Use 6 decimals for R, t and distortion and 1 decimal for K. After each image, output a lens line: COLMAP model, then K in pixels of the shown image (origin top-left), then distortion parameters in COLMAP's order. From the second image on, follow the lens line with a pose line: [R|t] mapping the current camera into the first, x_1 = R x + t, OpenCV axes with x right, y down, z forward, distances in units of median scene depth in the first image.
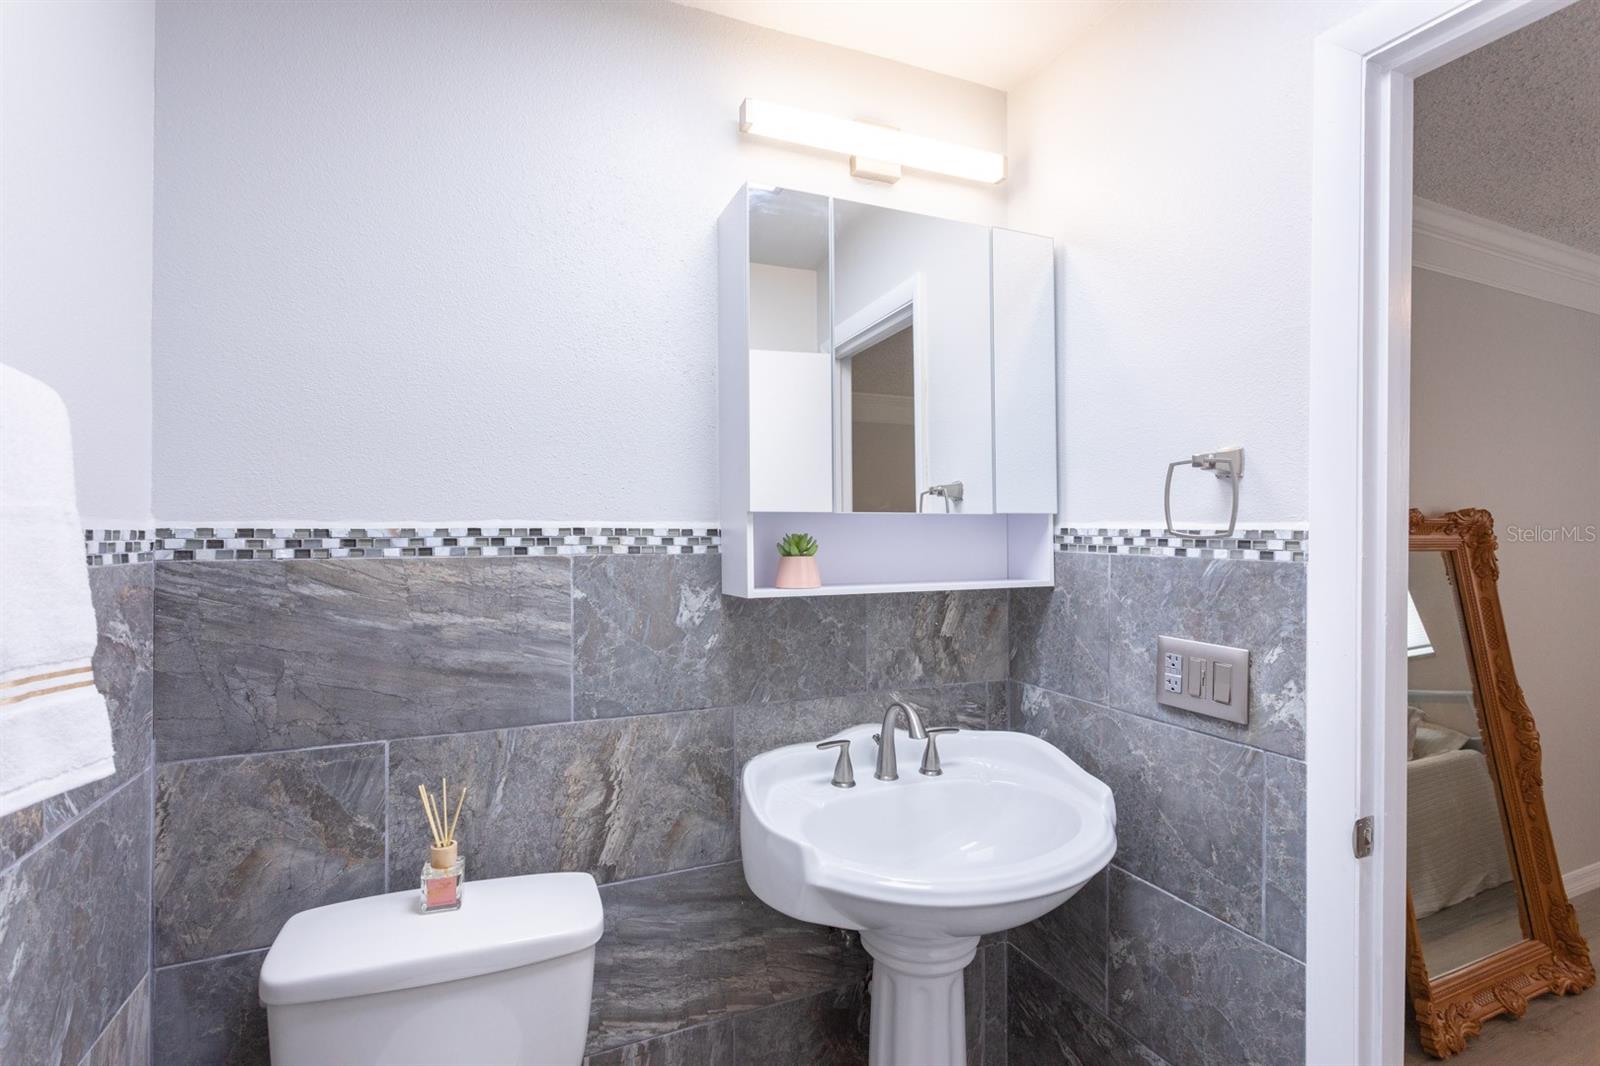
lens RADIAL K [[749.3, 0, 789.5], [0, 749.3, 525.0], [0, 0, 1]] dist [-0.006567, 0.004259]
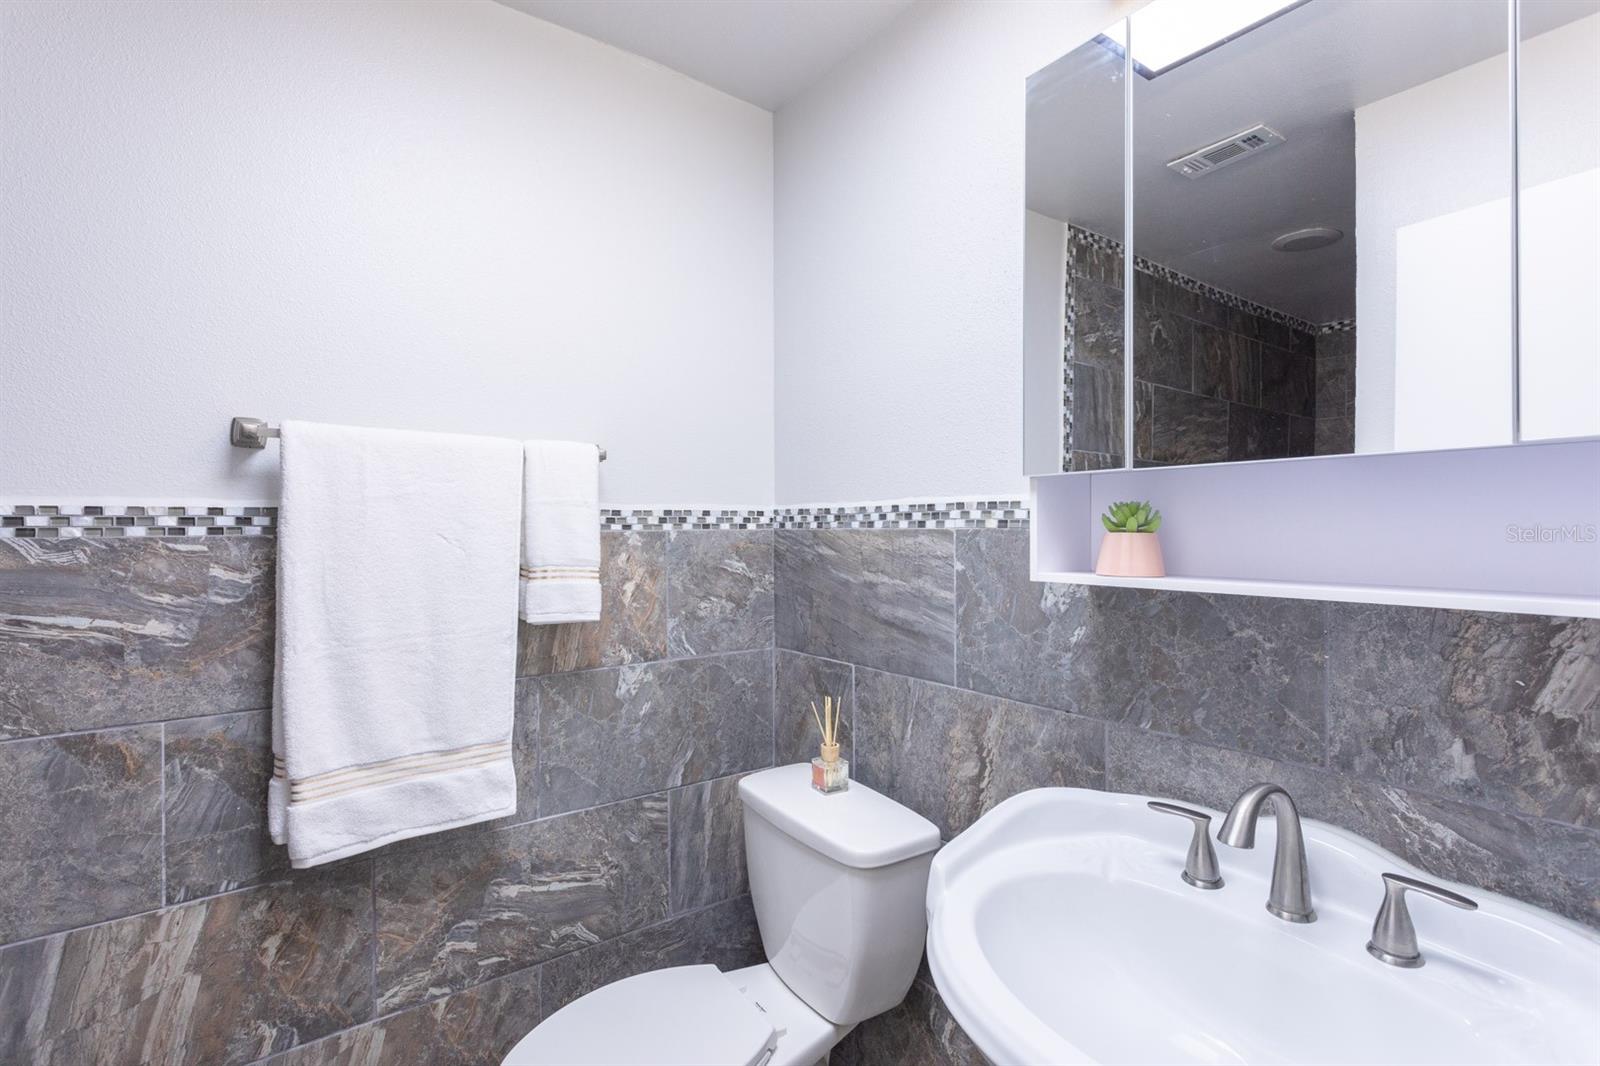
lens RADIAL K [[749.3, 0, 789.5], [0, 749.3, 525.0], [0, 0, 1]] dist [-0.006567, 0.004259]
pose [[0.211331, -0.000377, -0.977415, 0.683687], [0.015239, 0.999880, 0.002909, 0.028471], [0.977296, -0.015510, 0.211311, 0.549128]]
